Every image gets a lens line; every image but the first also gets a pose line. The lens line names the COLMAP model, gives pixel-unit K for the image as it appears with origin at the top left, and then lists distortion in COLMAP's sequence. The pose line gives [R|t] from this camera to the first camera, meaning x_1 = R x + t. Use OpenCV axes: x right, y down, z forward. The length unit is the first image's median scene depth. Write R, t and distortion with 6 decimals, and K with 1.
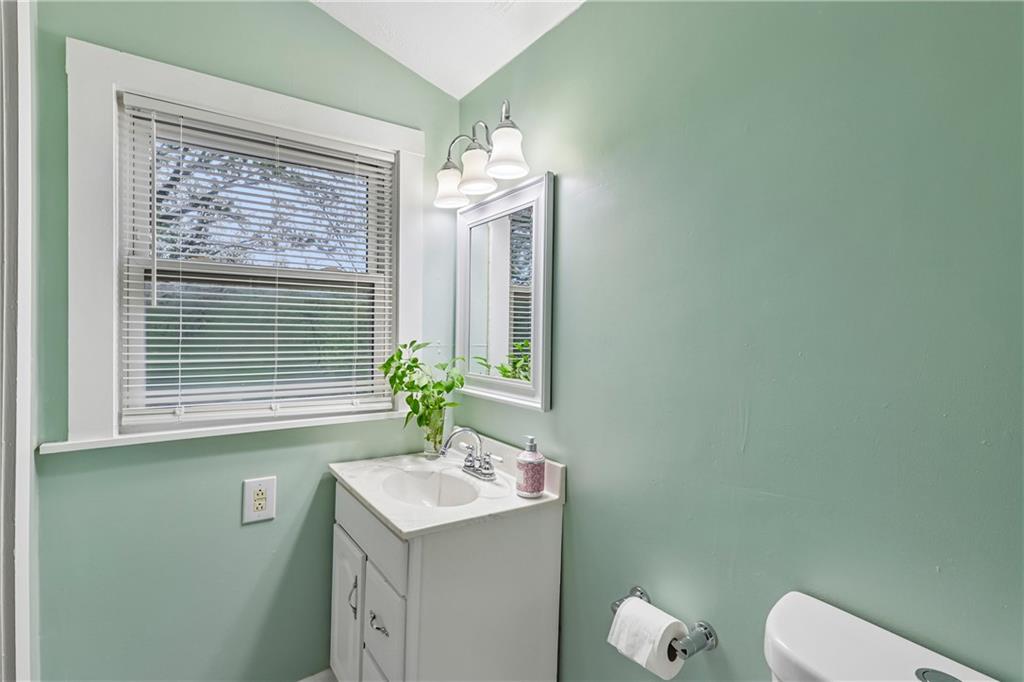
lens RADIAL K [[477.4, 0, 512.2], [0, 477.4, 334.5], [0, 0, 1]] dist [-0.001503, -0.000247]
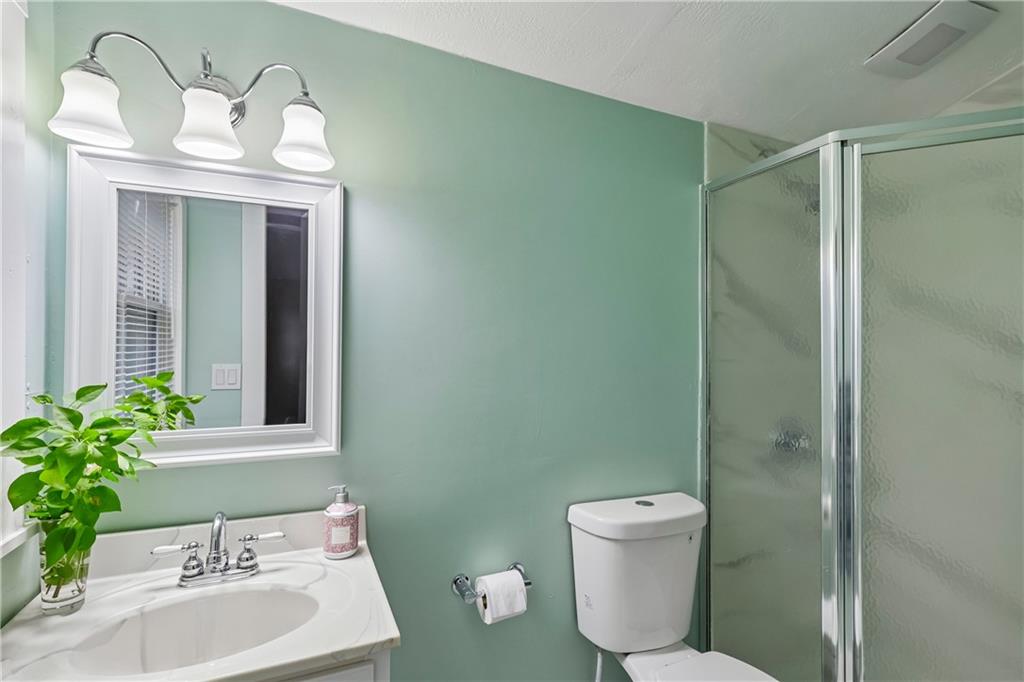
lens RADIAL K [[477.4, 0, 512.7], [0, 477.4, 347.9], [0, 0, 1]] dist [-0.001503, -0.000247]
pose [[0.208215, -0.003411, 0.978077, -0.661187], [0.006845, 0.999975, 0.002030, -0.029674], [-0.978059, 0.006272, 0.208233, 0.470985]]
